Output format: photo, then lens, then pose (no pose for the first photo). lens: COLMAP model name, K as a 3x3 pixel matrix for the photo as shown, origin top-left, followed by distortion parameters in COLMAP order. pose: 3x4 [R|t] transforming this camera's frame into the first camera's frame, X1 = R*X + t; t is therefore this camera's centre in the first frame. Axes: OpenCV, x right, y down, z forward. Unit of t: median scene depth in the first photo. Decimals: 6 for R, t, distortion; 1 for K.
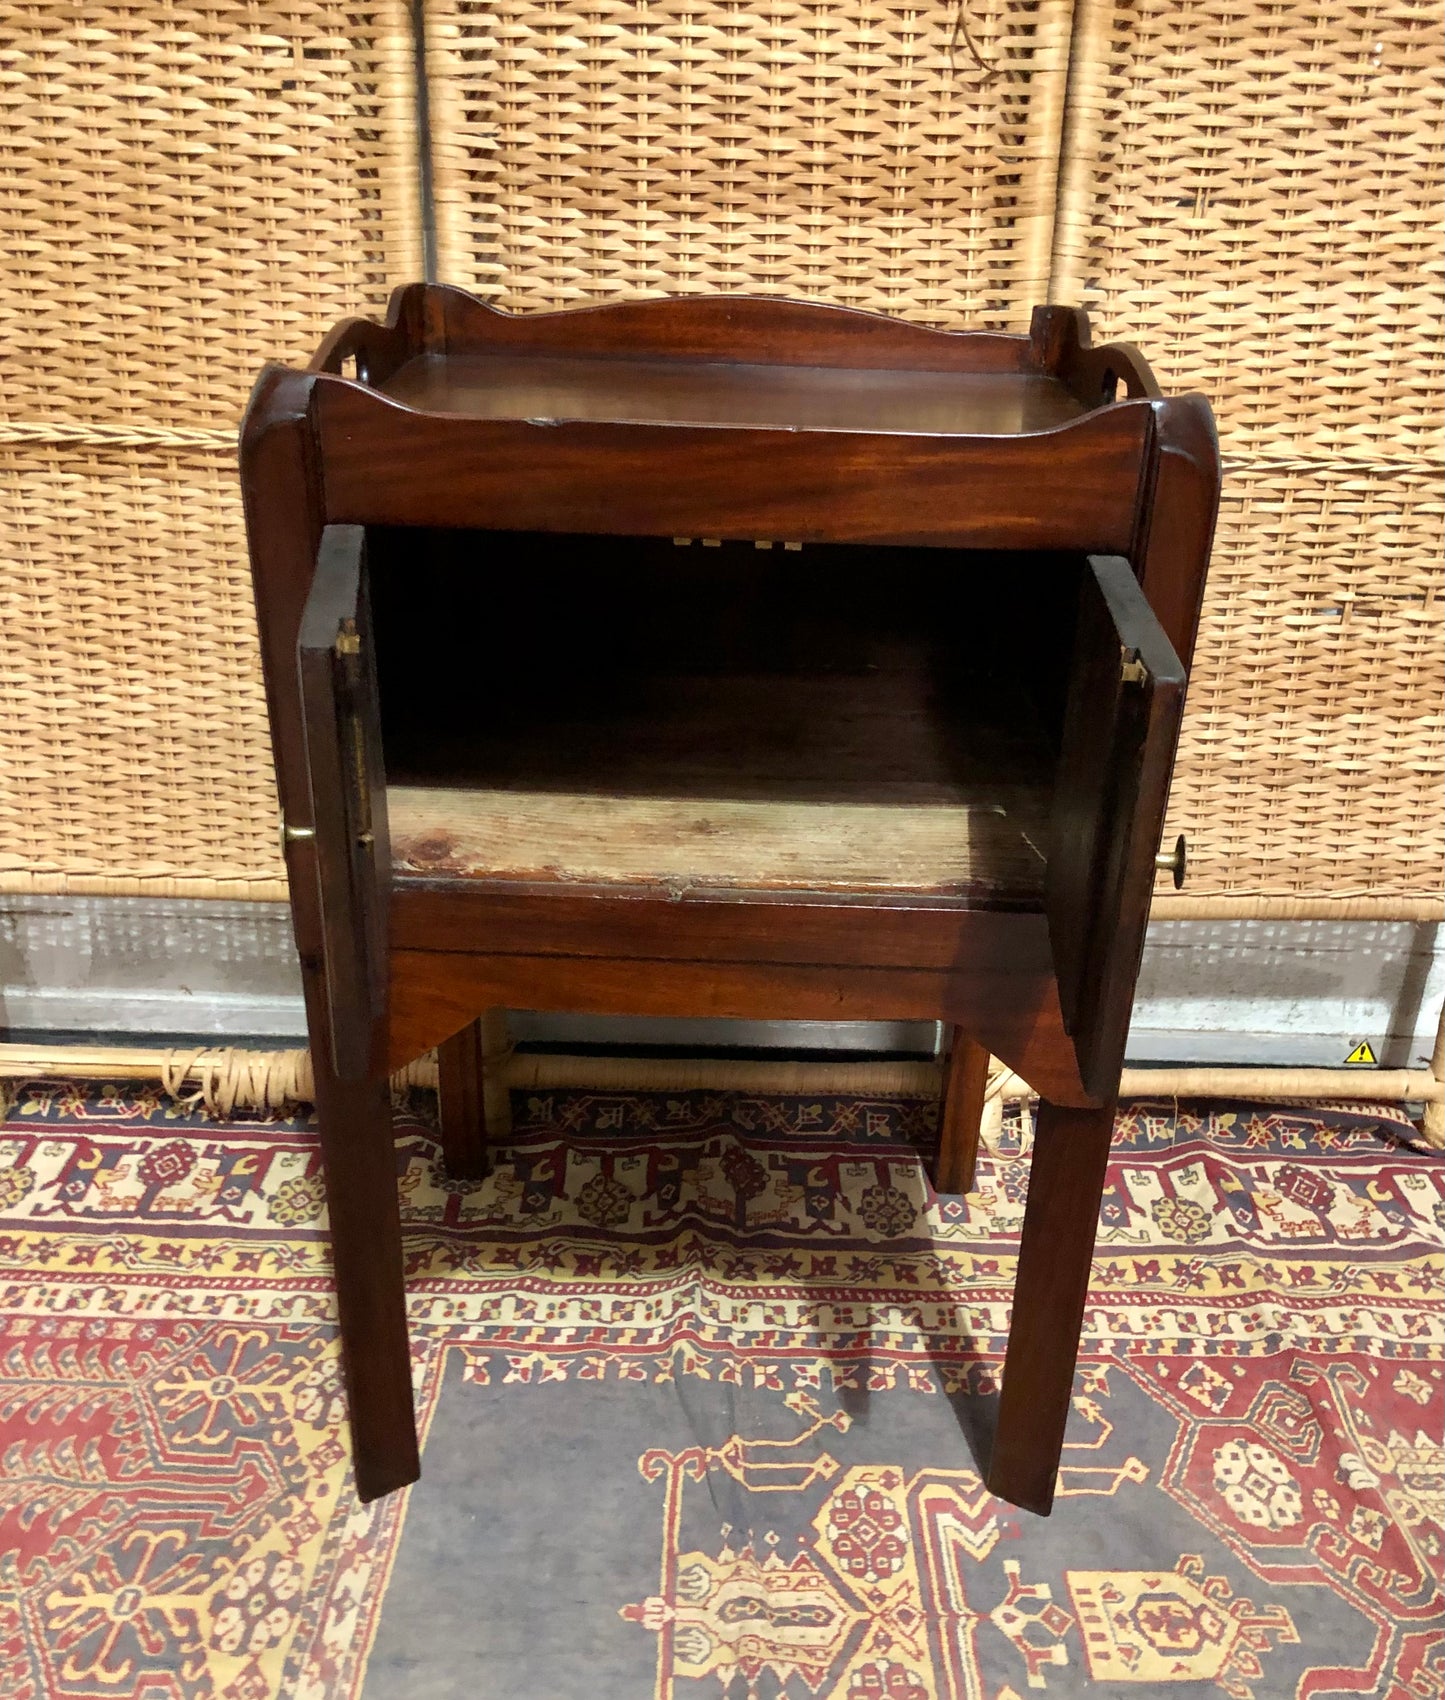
lens RADIAL K [[1596.3, 0, 738.7], [0, 1596.3, 939.2], [0, 0, 1]] dist [0.025666, 0.000000]
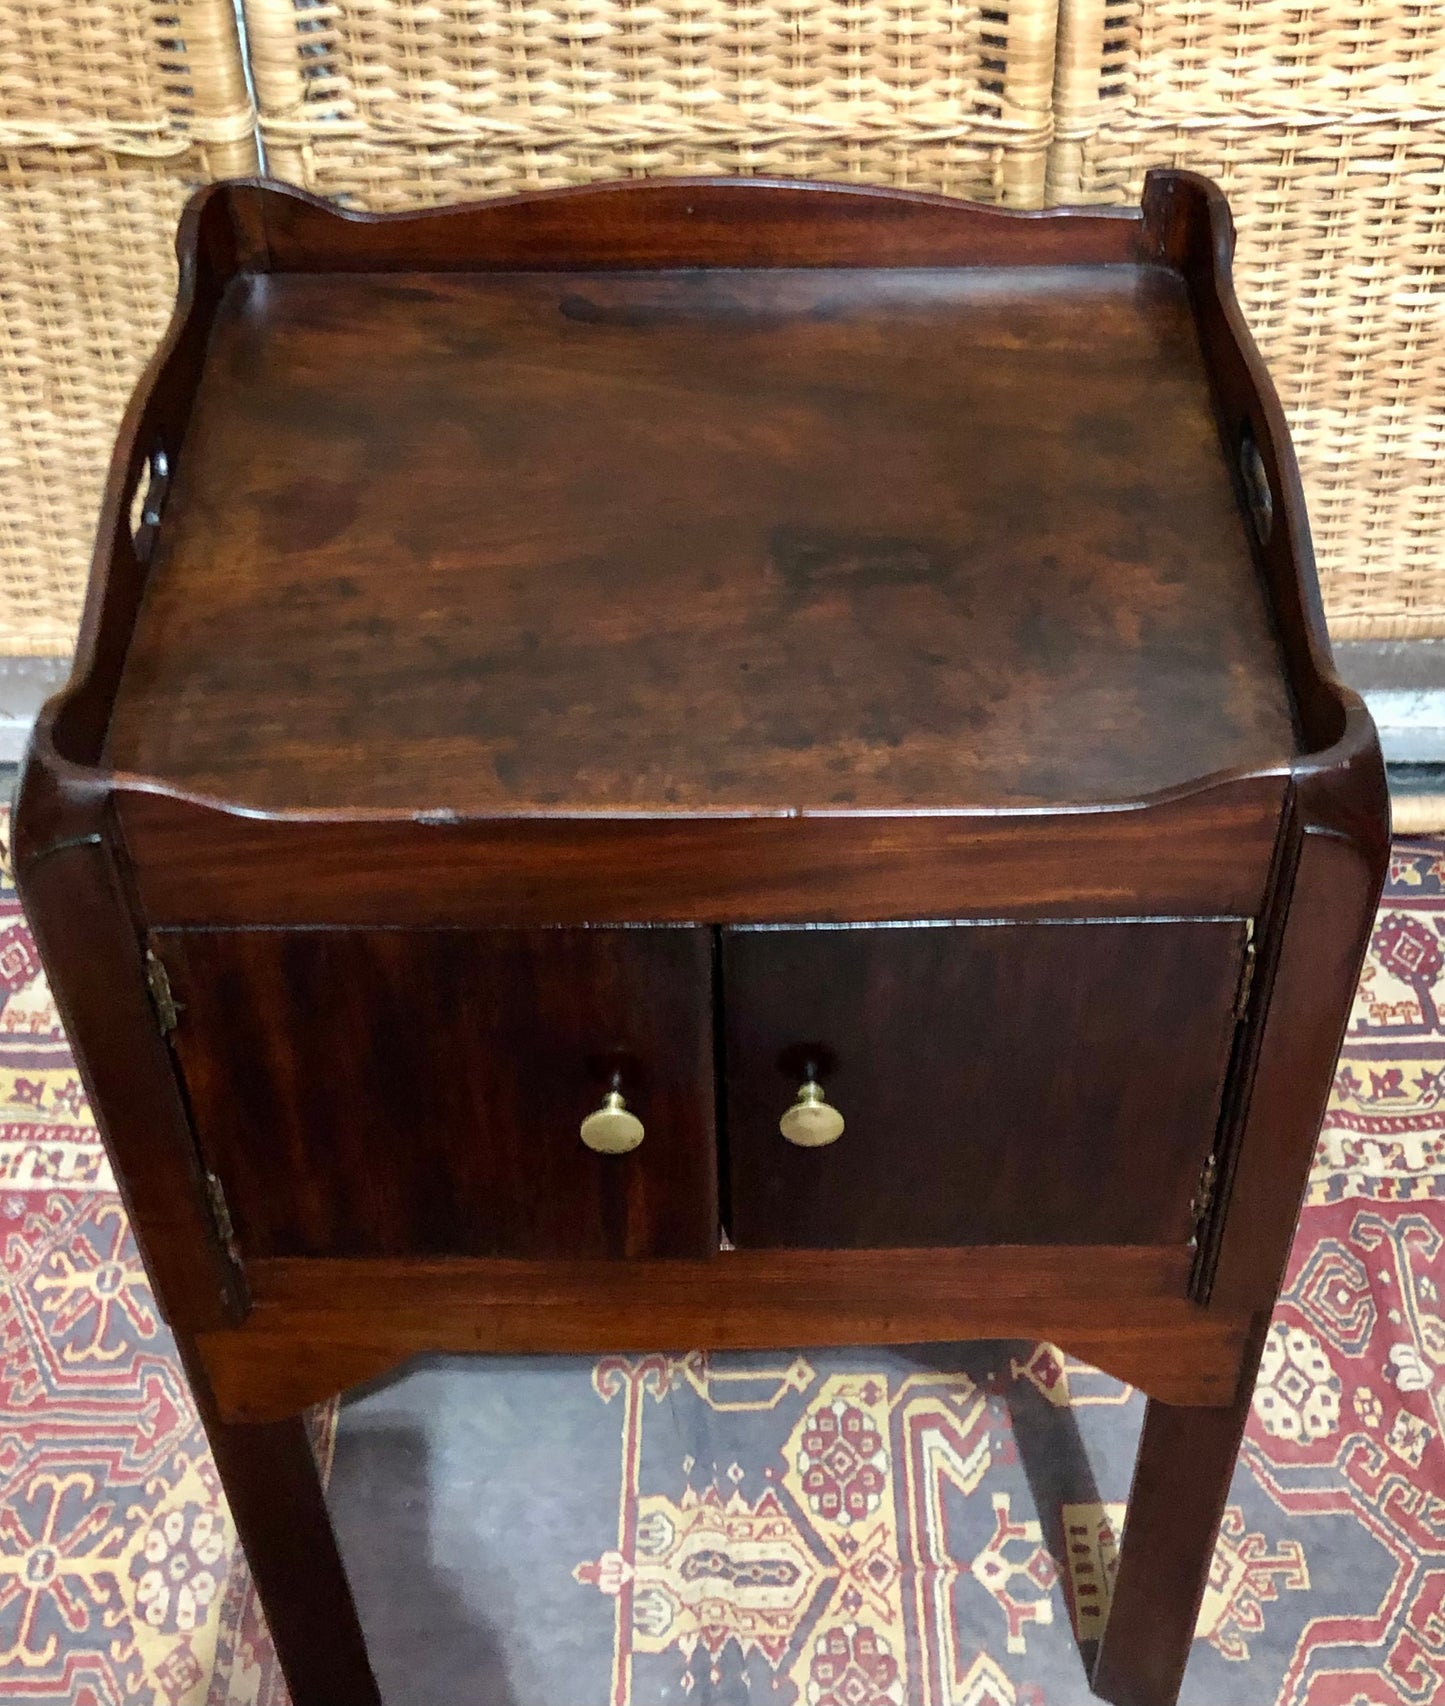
lens RADIAL K [[2283.1, 0, 757.7], [0, 2283.1, 726.4], [0, 0, 1]] dist [0.028875, 0.000000]
pose [[0.999355, -0.025745, -0.025048, 0.067863], [0.031536, 0.962709, 0.268695, -0.329836], [0.017196, -0.269311, 0.962900, -0.106128]]
